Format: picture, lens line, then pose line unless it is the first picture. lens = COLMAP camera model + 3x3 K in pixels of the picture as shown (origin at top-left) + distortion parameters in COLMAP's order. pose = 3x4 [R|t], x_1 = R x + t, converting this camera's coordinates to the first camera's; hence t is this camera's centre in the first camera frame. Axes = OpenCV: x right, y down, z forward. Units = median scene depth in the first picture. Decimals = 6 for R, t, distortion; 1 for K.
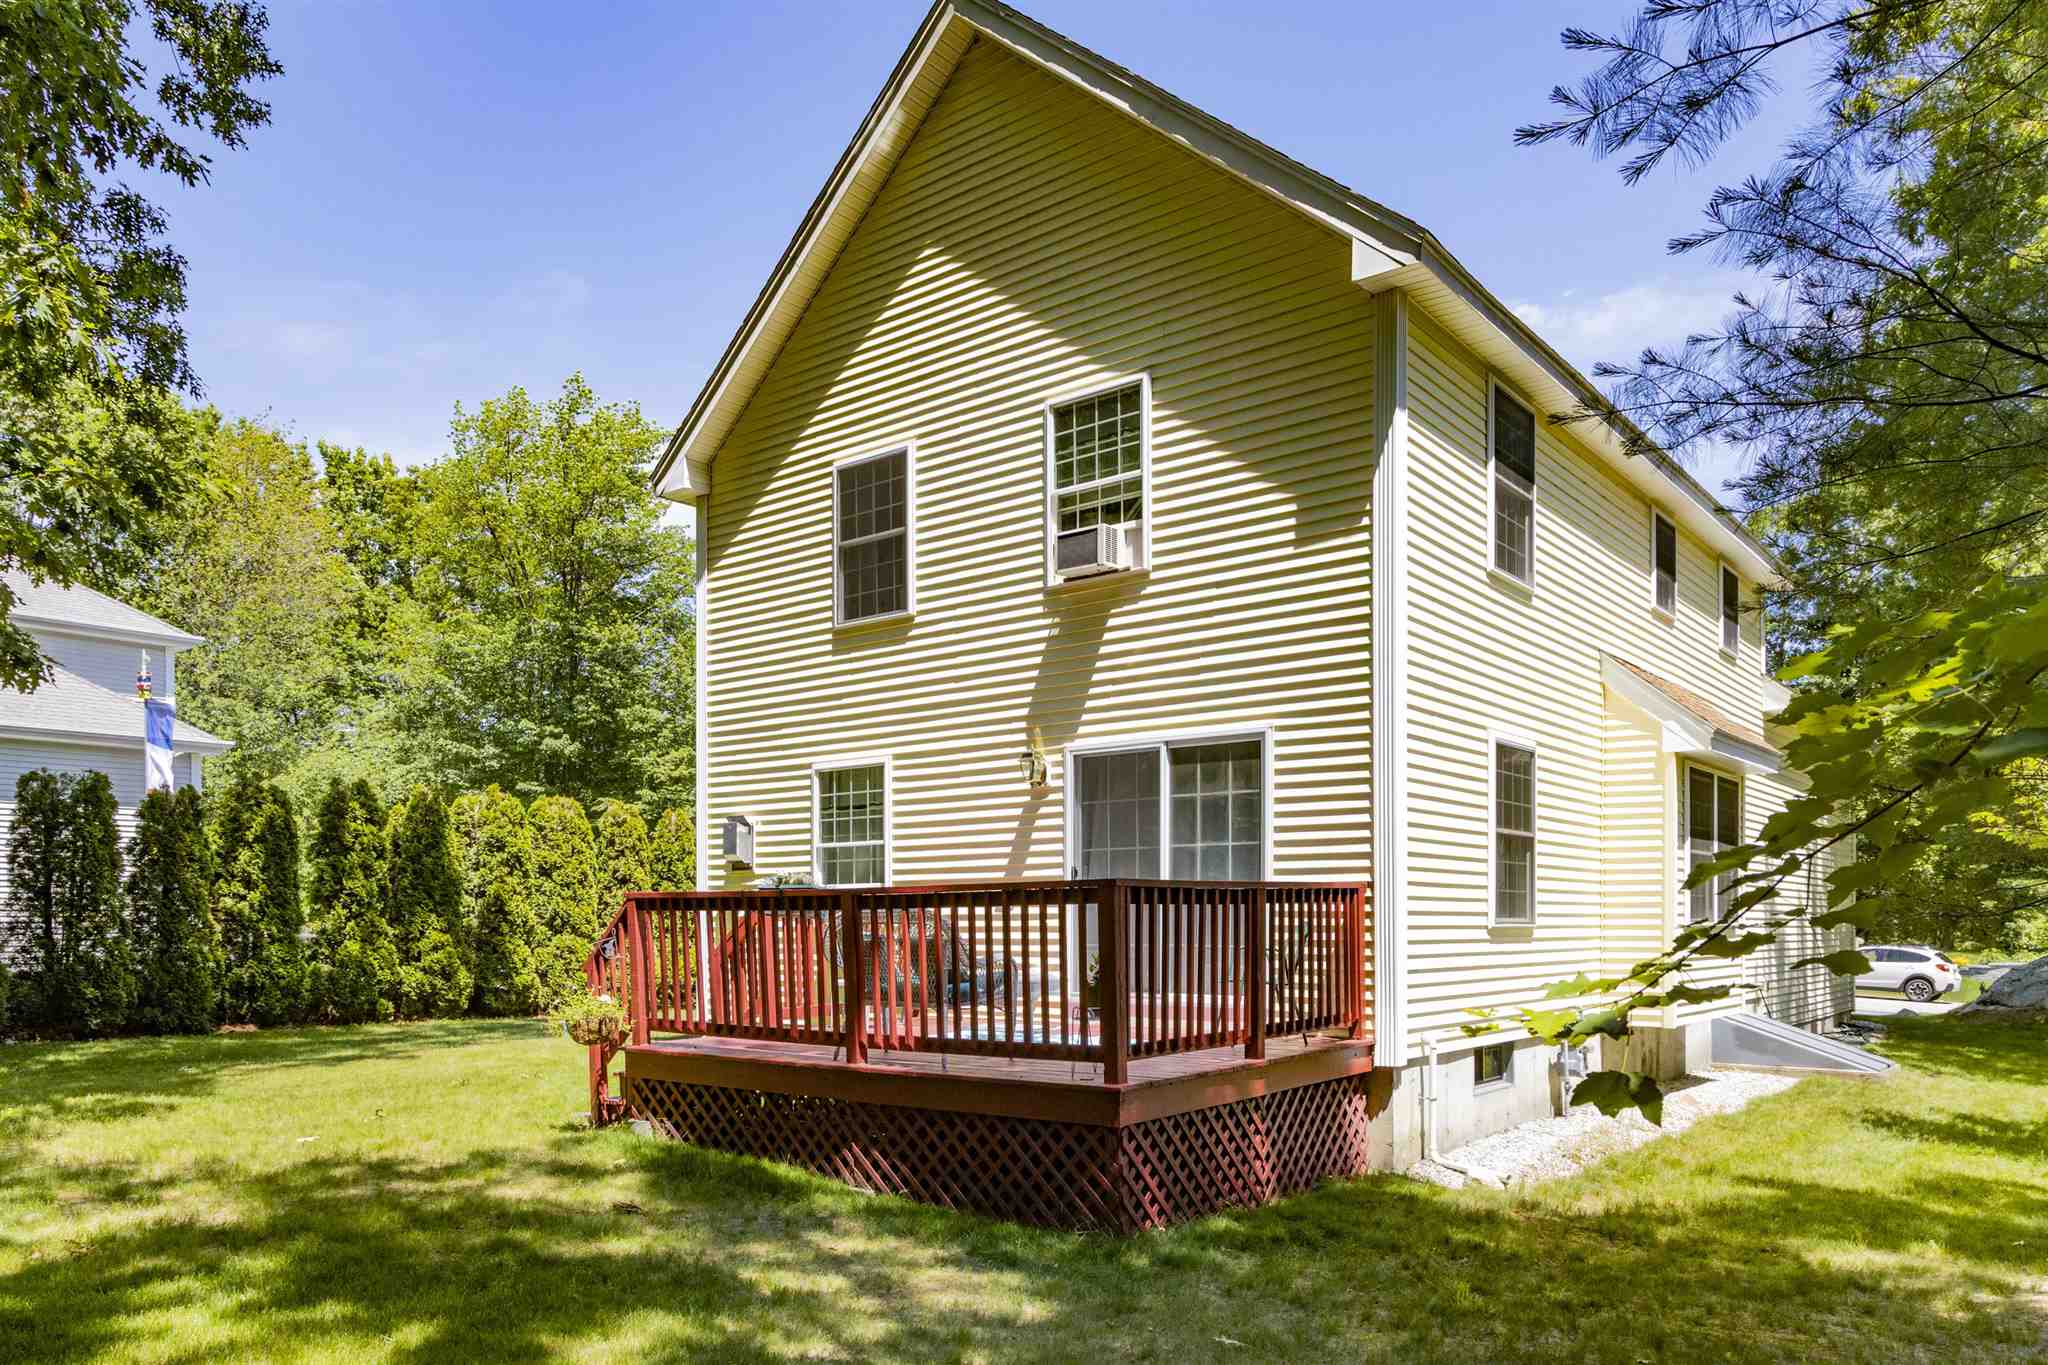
lens RADIAL K [[1402.2, 0, 1025.1], [0, 1402.2, 910.9], [0, 0, 1]] dist [0.010055, 0.000978]
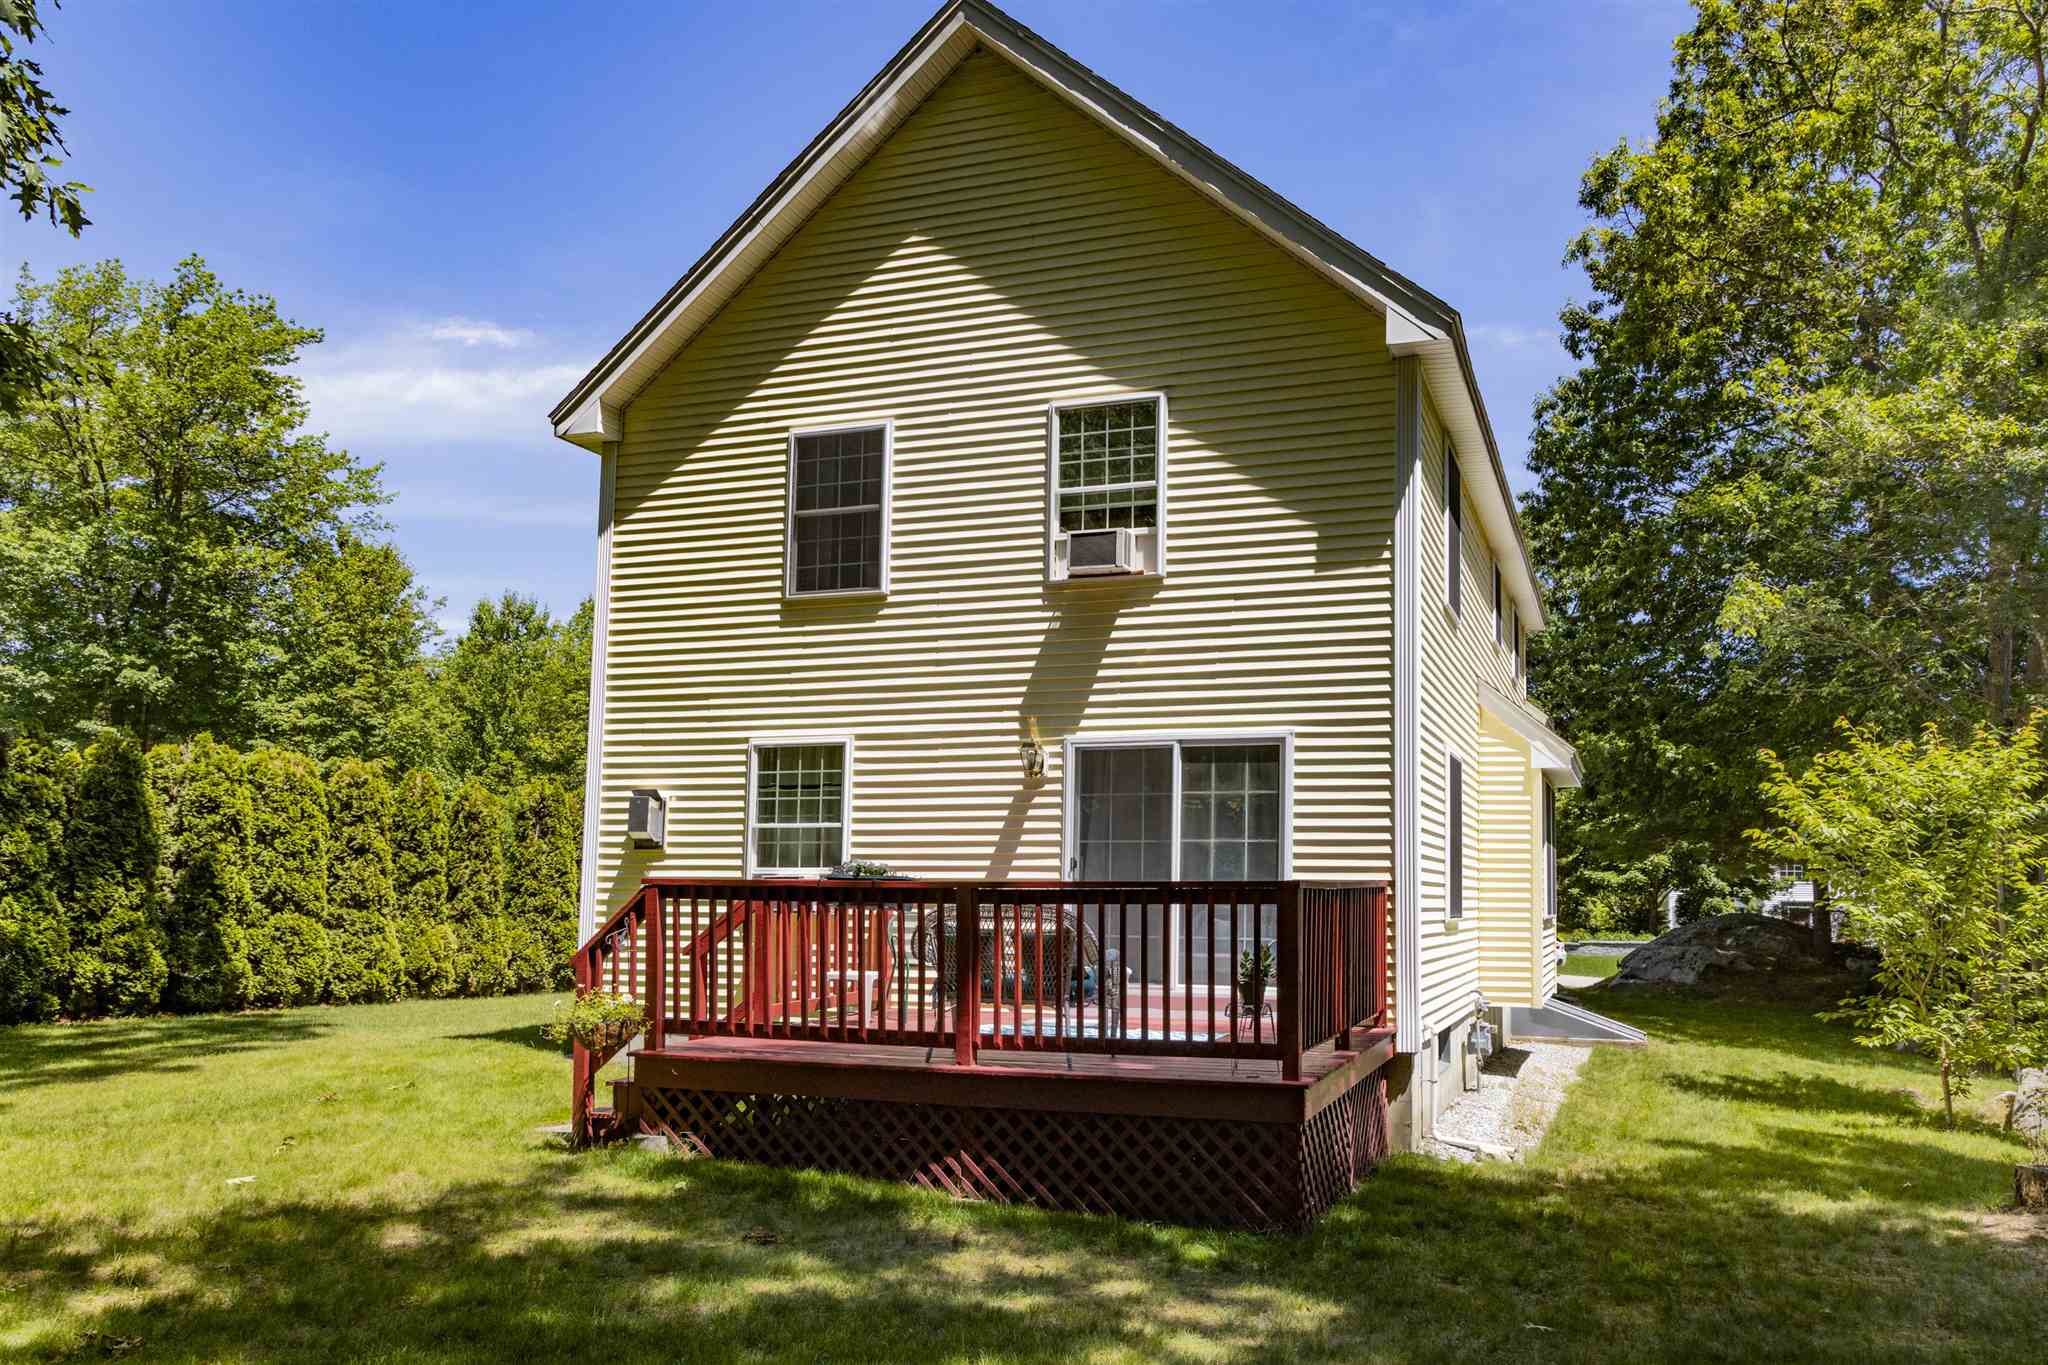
lens RADIAL K [[1423.4, 0, 1023.9], [0, 1423.4, 766.1], [0, 0, 1]] dist [0.008322, 0.003228]
pose [[0.936576, 0.042268, 0.347905, -0.354081], [-0.014889, 0.996603, -0.080998, -0.013577], [-0.350147, 0.070680, 0.934024, 0.053165]]
